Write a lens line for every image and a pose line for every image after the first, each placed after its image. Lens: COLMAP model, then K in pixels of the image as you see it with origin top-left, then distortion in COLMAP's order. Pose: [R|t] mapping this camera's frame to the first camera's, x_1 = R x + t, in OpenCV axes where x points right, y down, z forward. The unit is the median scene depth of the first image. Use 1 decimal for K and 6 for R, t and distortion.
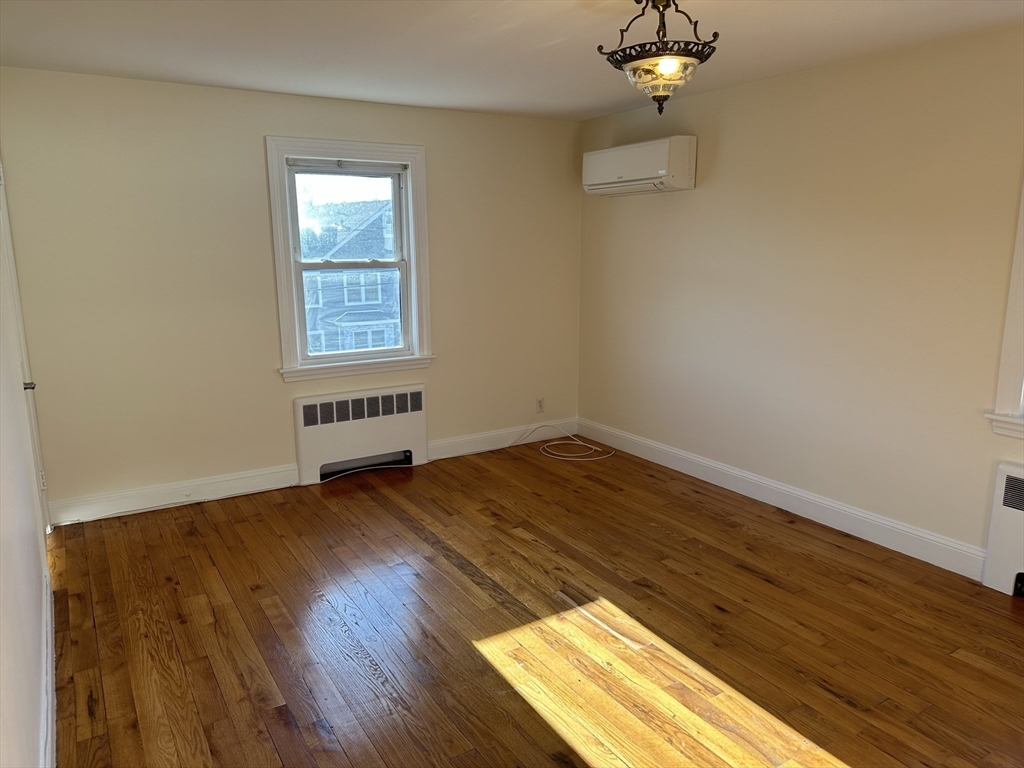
lens RADIAL K [[719.8, 0, 508.1], [0, 719.8, 380.8], [0, 0, 1]] dist [0.007000, 0.000229]
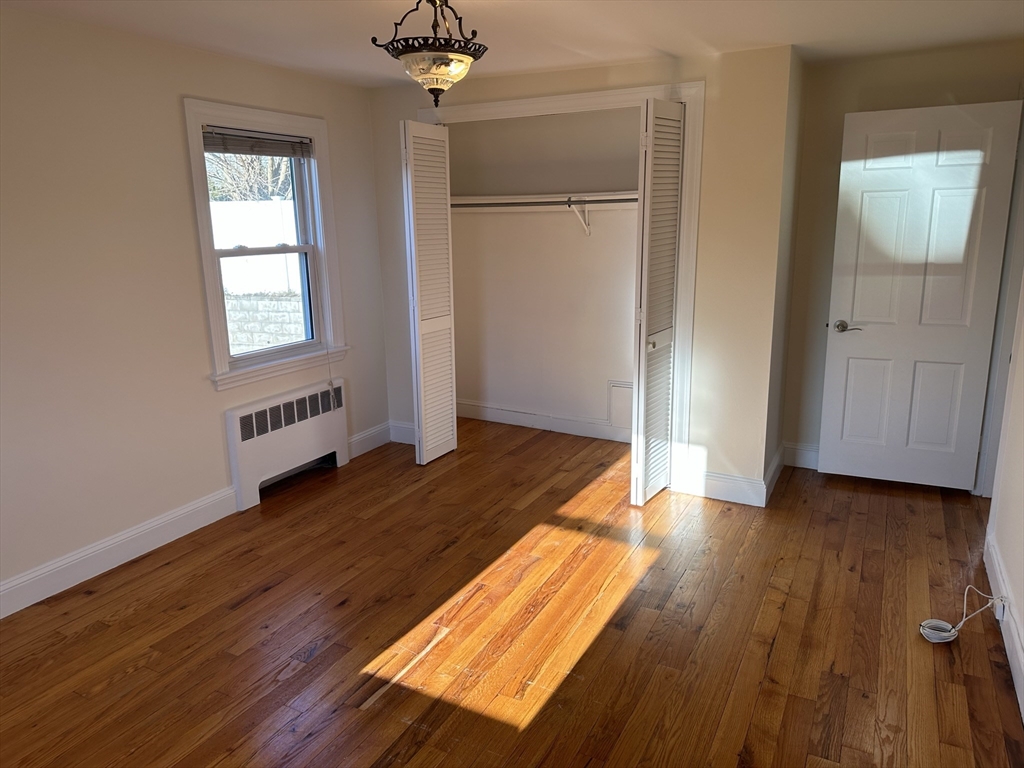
lens RADIAL K [[719.8, 0, 508.1], [0, 719.8, 380.8], [0, 0, 1]] dist [0.007000, 0.000229]
pose [[-0.520881, -0.172520, 0.836014, -0.593403], [0.180123, 0.935100, 0.305194, -0.228575], [-0.834409, 0.309555, -0.456001, 1.158561]]
